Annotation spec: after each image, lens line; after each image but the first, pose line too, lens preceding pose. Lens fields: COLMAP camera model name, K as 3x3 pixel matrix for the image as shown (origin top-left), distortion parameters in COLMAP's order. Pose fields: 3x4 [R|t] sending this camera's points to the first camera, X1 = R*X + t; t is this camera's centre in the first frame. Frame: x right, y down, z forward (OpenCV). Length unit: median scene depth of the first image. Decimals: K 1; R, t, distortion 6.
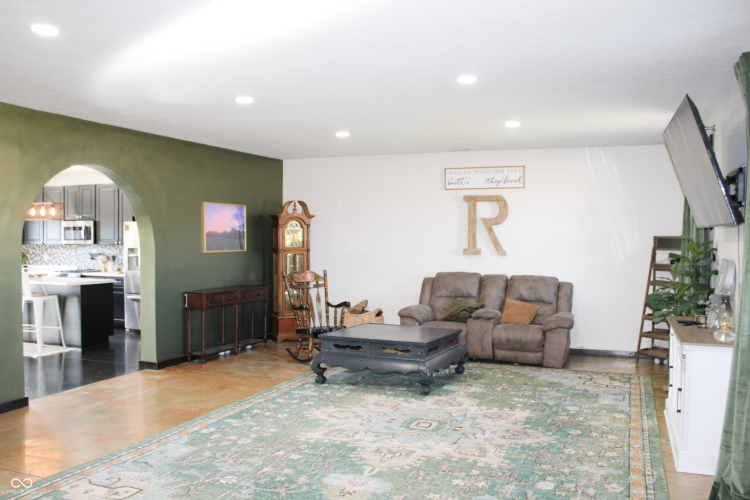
lens RADIAL K [[658.1, 0, 376.8], [0, 658.1, 250.8], [0, 0, 1]] dist [-0.165862, 0.150585]
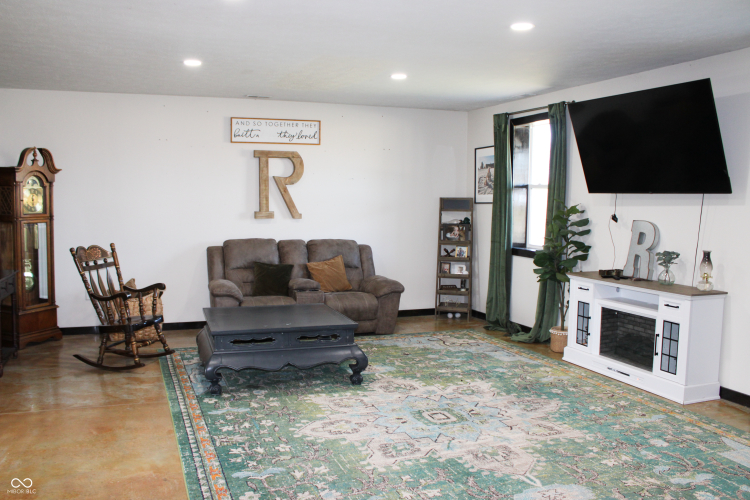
lens RADIAL K [[658.1, 0, 376.8], [0, 658.1, 250.8], [0, 0, 1]] dist [-0.165862, 0.150585]
pose [[0.737604, -0.052763, 0.673169, -0.389987], [0.009752, 0.997671, 0.067512, -0.009735], [-0.675163, -0.043232, 0.736401, 0.291625]]
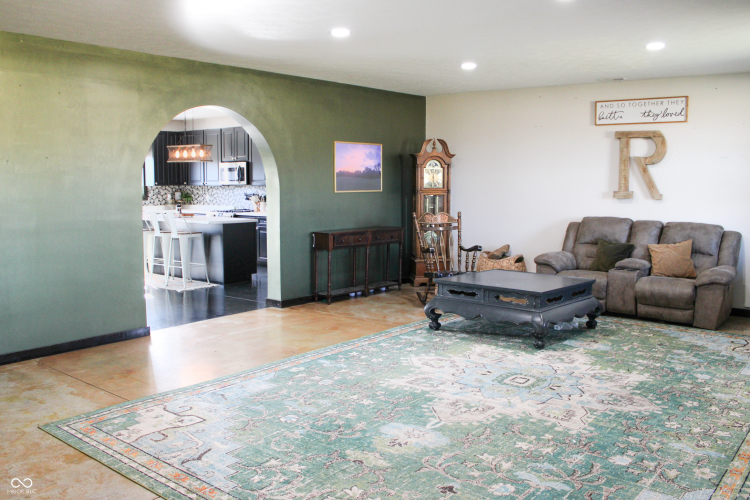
lens RADIAL K [[677.1, 0, 373.6], [0, 677.1, 253.1], [0, 0, 1]] dist [-0.162080, 0.156330]
pose [[0.955550, 0.031558, -0.293136, 0.101007], [-0.005910, 0.996105, 0.087972, 0.003777], [0.294770, -0.082329, 0.952015, 0.035215]]
